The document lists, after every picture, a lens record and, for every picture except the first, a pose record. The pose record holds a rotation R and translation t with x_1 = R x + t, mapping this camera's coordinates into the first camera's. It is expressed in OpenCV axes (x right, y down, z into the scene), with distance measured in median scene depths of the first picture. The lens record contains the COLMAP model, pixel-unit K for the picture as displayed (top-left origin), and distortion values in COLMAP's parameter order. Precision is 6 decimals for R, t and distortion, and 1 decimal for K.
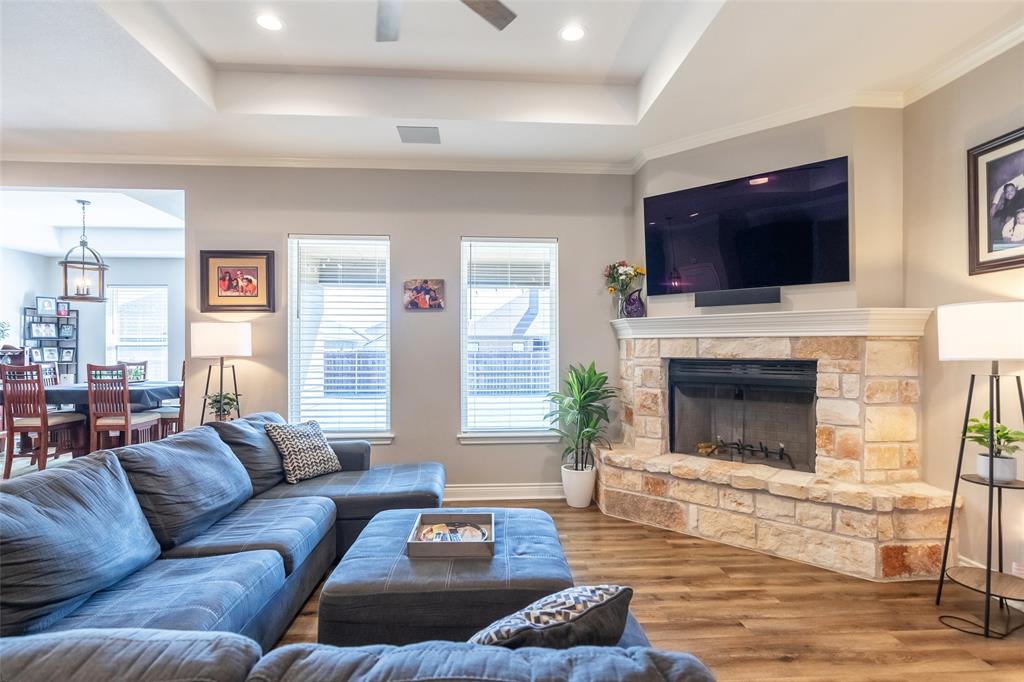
lens RADIAL K [[512.6, 0, 522.5], [0, 512.6, 350.7], [0, 0, 1]] dist [0.002085, -0.001404]
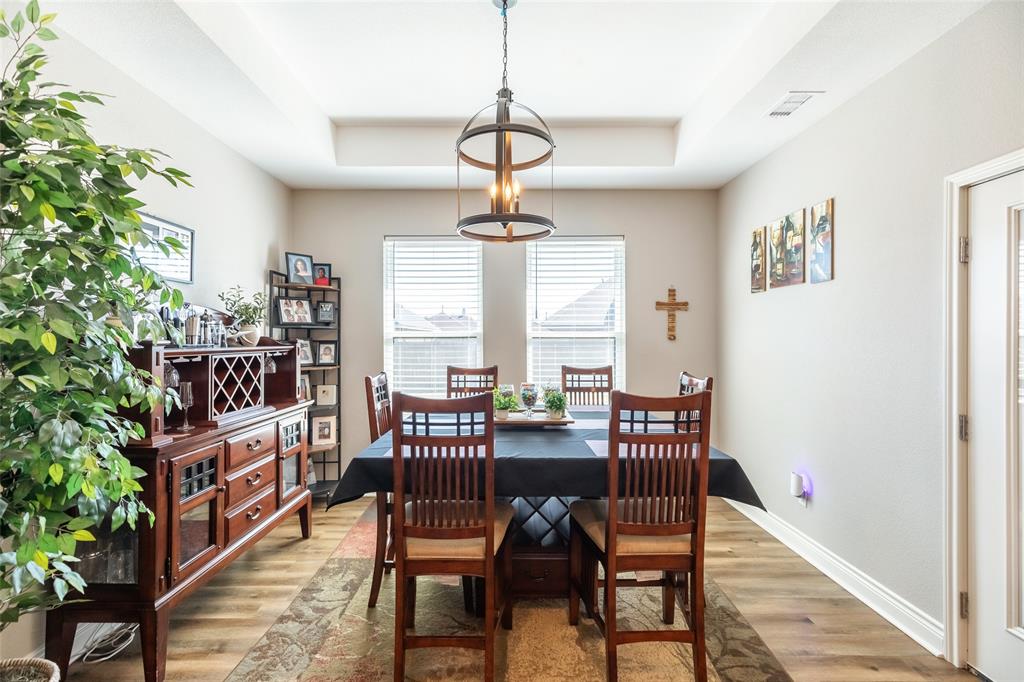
lens RADIAL K [[465.4, 0, 503.2], [0, 465.4, 337.0], [0, 0, 1]] dist [0.015542, 0.000300]
pose [[0.997464, 0.000880, -0.071161, -1.074693], [-0.001172, 0.999991, -0.004065, -0.013790], [0.071156, 0.004138, 0.997457, 0.796090]]
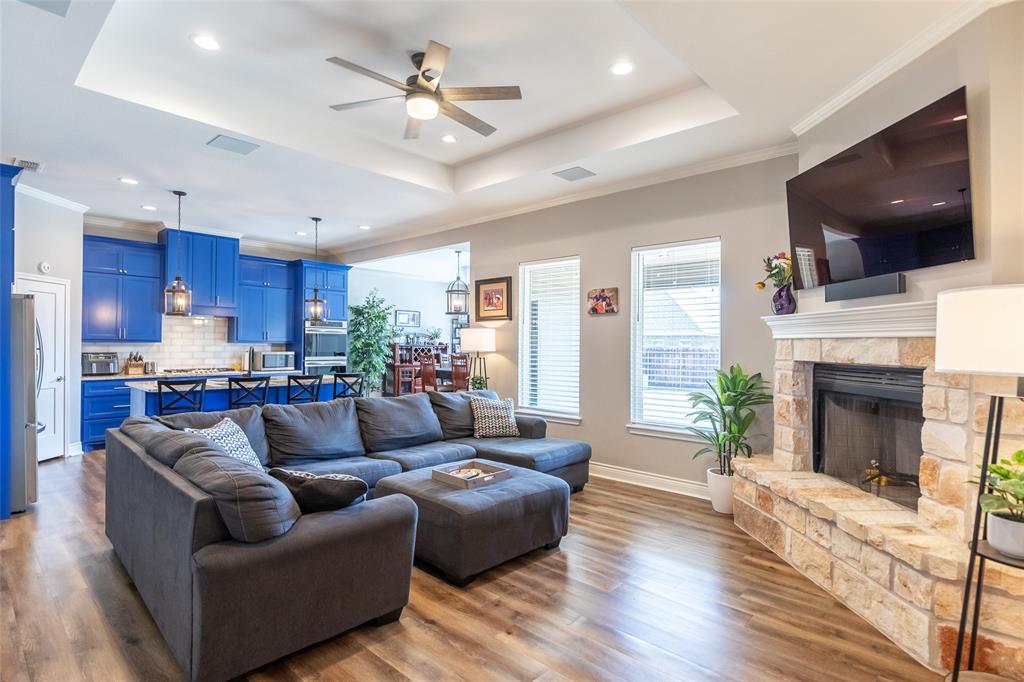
lens RADIAL K [[526.2, 0, 517.0], [0, 526.2, 345.4], [0, 0, 1]] dist [-0.001351, -0.000524]
pose [[0.687966, 0.007915, -0.725700, 0.566656], [-0.010371, 0.999946, 0.001074, -0.008353], [0.725669, 0.006787, 0.688011, 0.029672]]
